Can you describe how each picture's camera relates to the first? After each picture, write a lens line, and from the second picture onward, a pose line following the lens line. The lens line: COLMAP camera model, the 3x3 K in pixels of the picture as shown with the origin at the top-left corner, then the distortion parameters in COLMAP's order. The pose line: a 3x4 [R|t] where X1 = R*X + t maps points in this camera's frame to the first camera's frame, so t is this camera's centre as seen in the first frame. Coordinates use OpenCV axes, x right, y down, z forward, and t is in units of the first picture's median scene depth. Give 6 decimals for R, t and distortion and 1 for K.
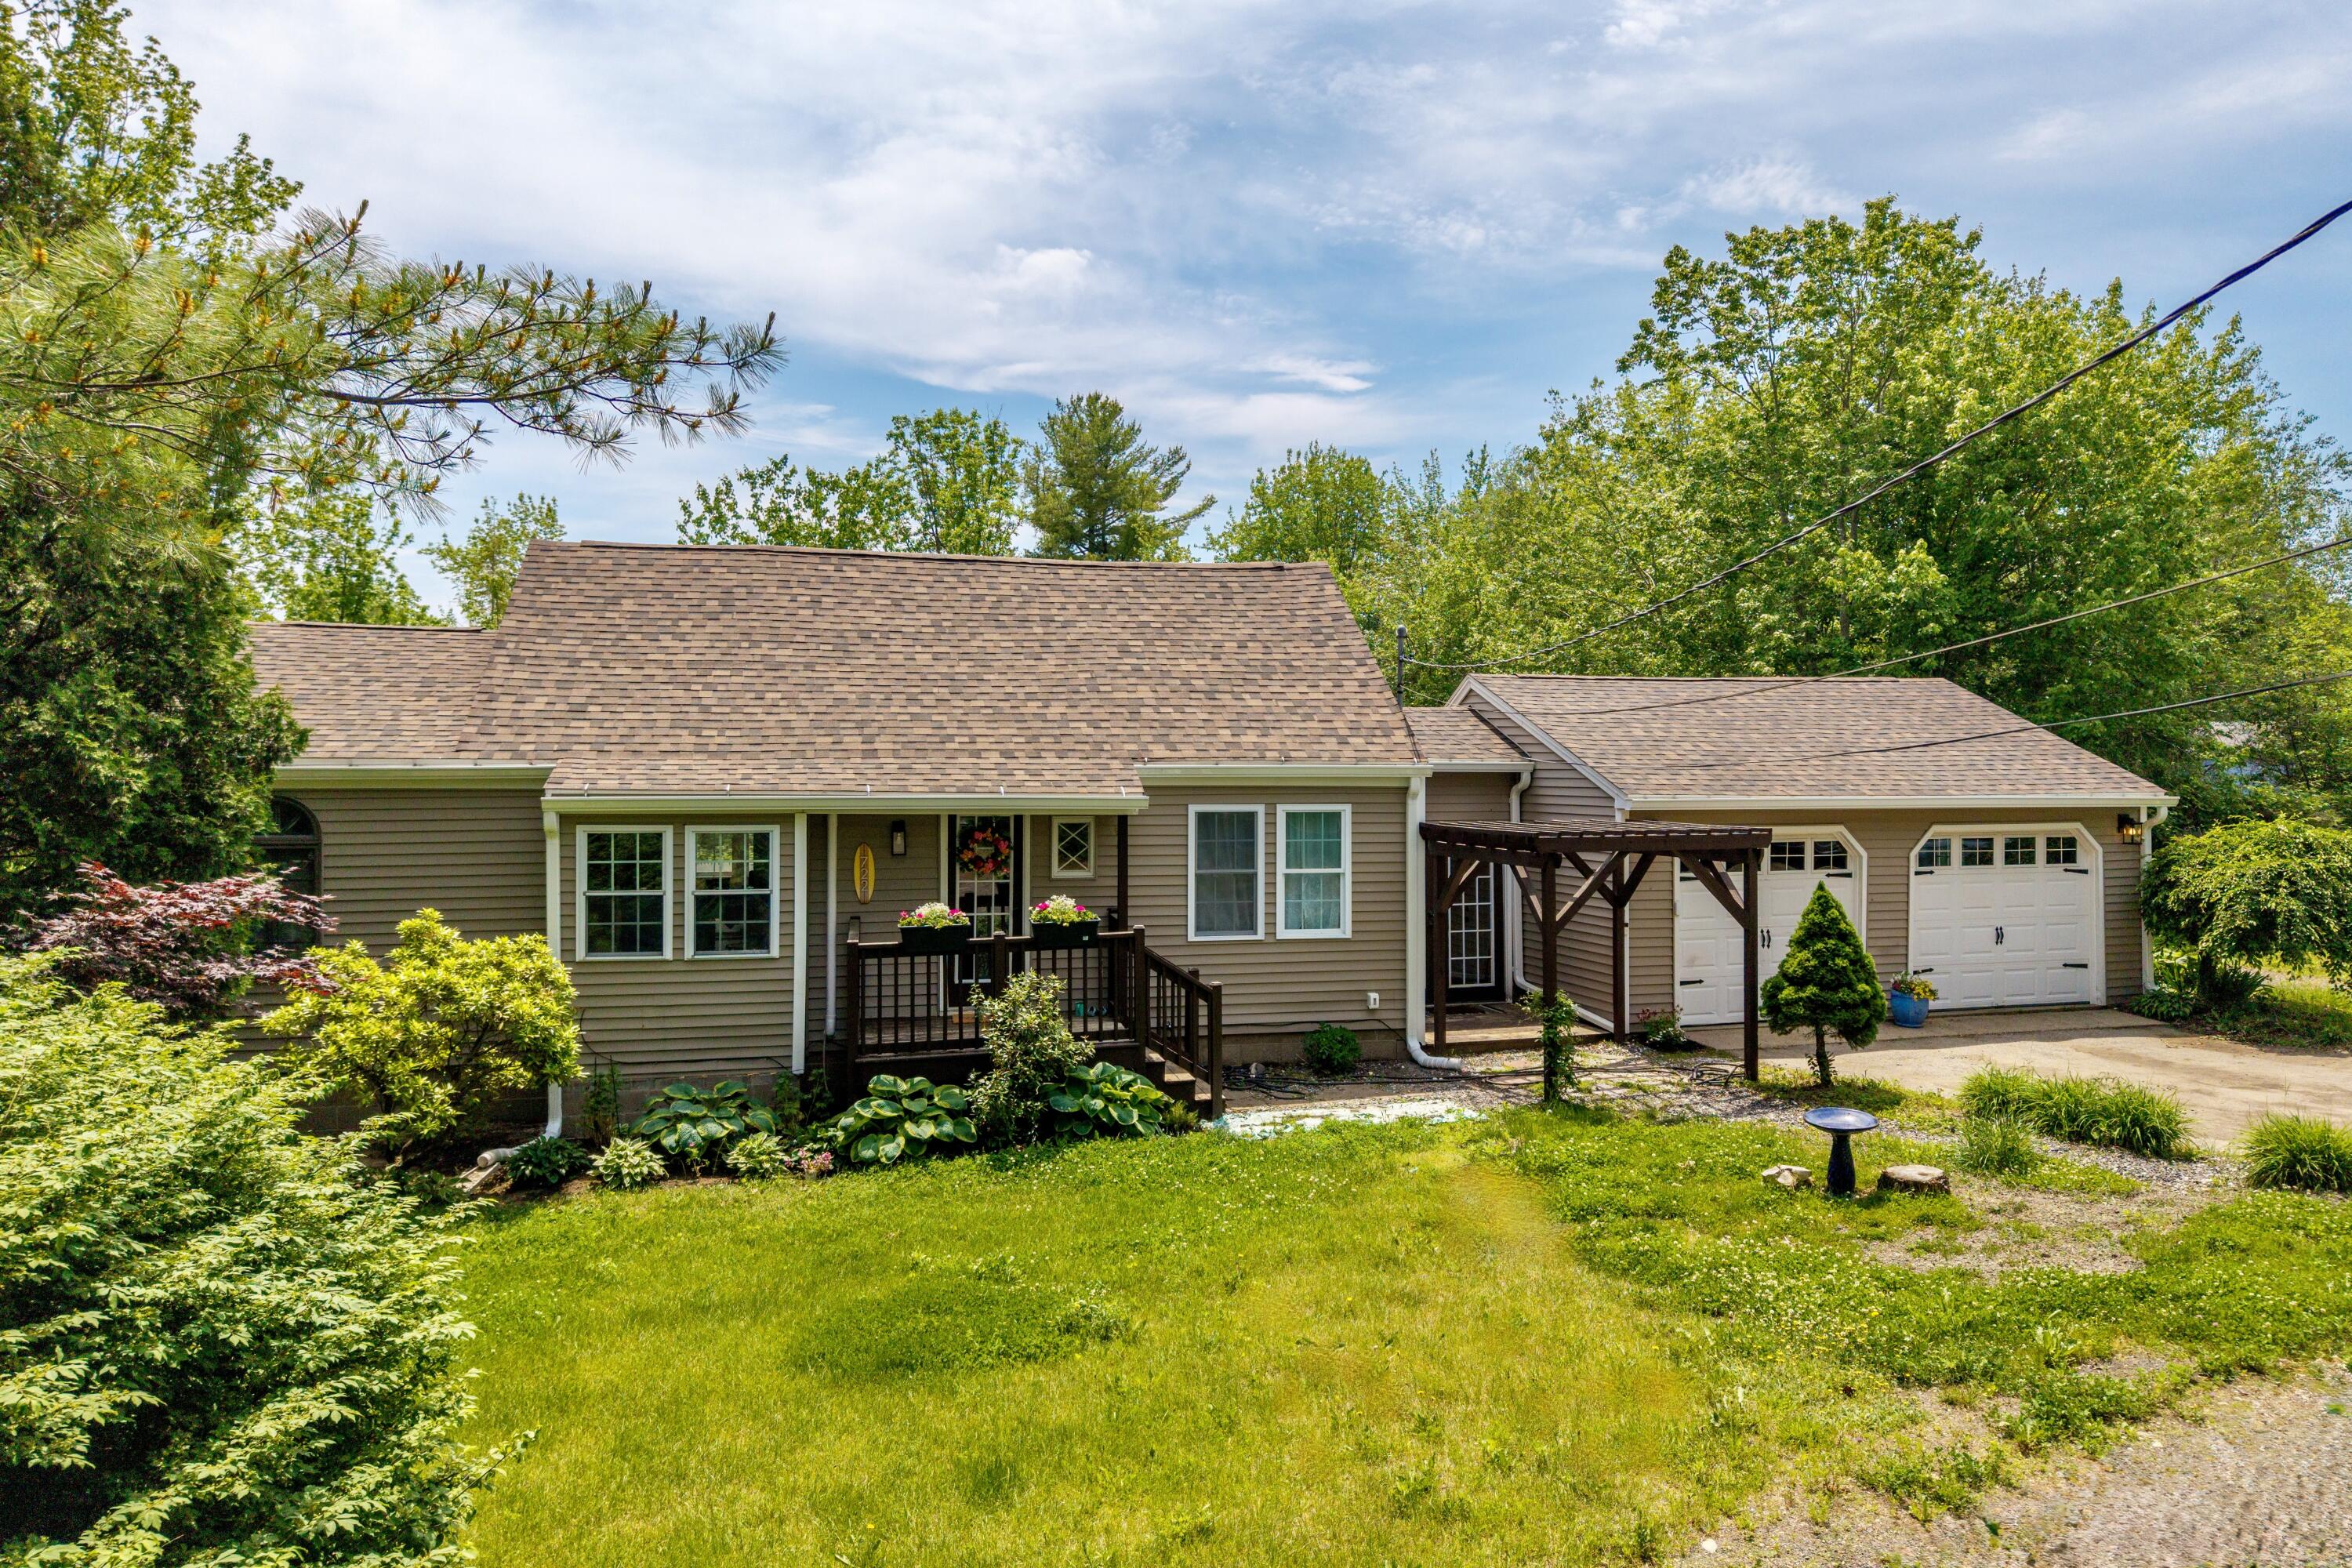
lens RADIAL K [[1657.0, 0, 1175.7], [0, 1657.0, 804.2], [0, 0, 1]] dist [0.056828, -0.067038]
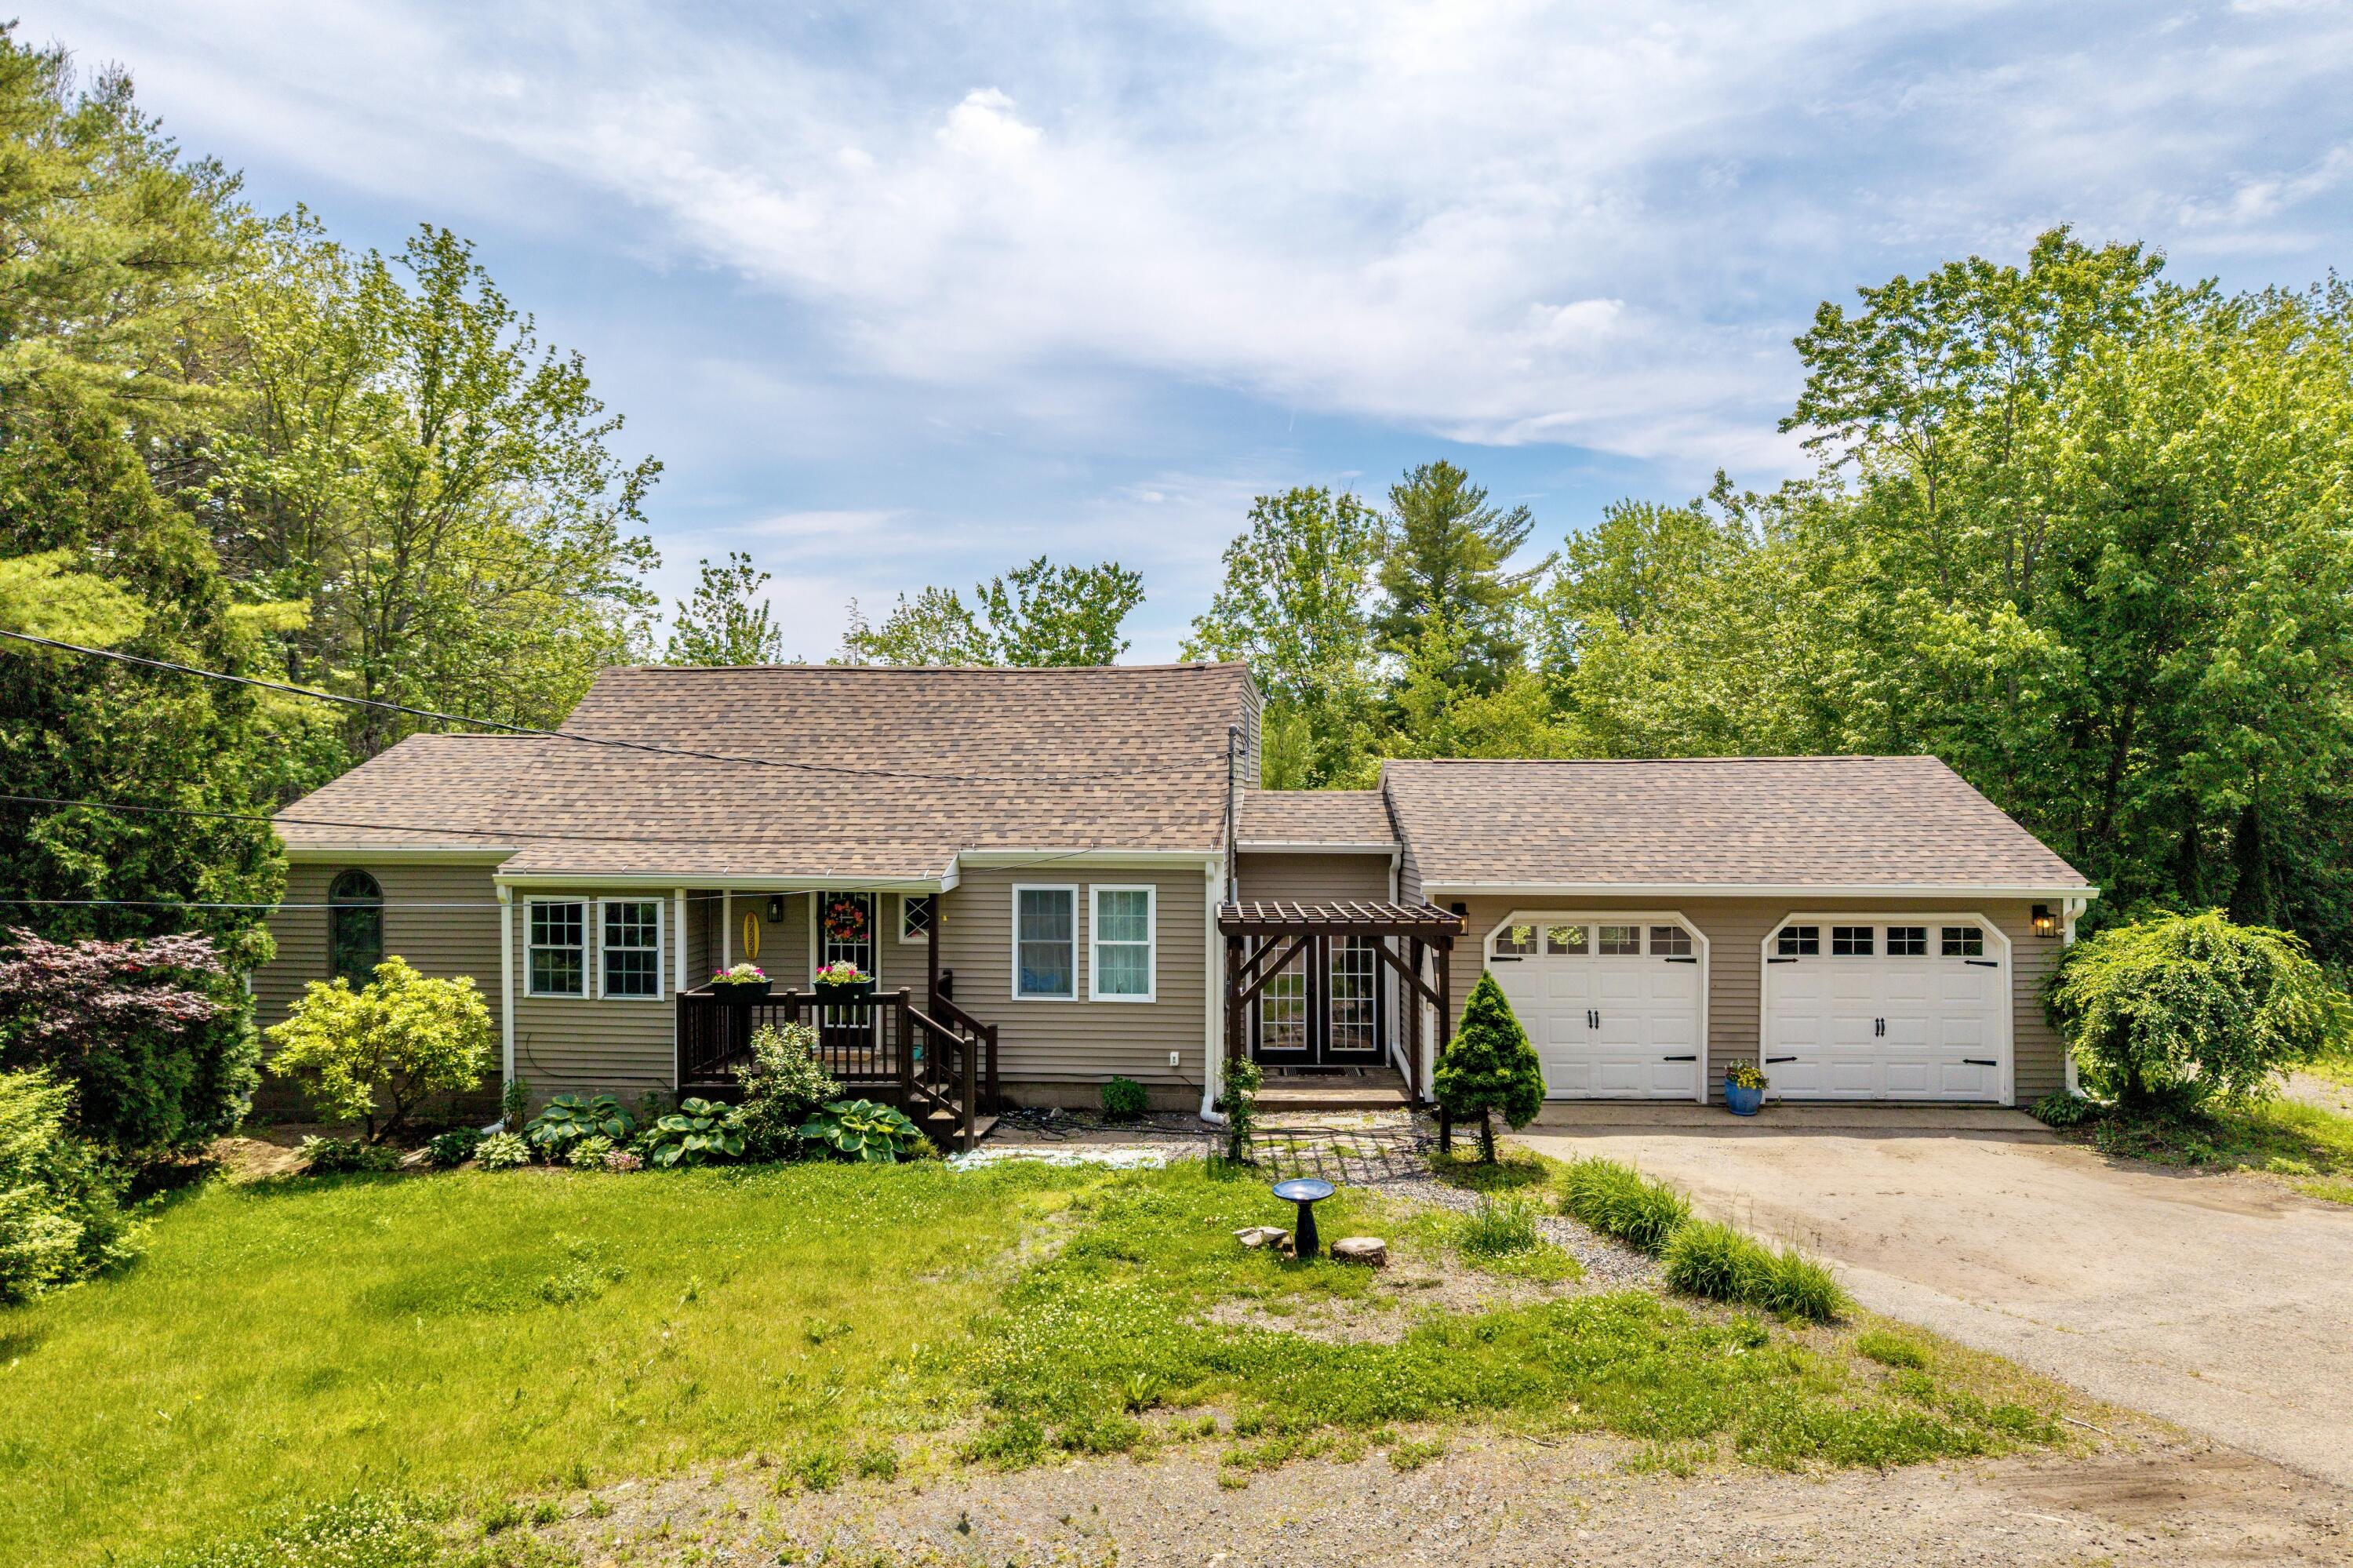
lens RADIAL K [[1601.4, 0, 1176.5], [0, 1601.4, 784.0], [0, 0, 1]] dist [0.036881, -0.057314]
pose [[0.938531, -0.003894, -0.345173, 0.504254], [-0.008391, 0.999384, -0.034089, -0.032320], [0.345093, 0.034890, 0.937920, -0.029527]]
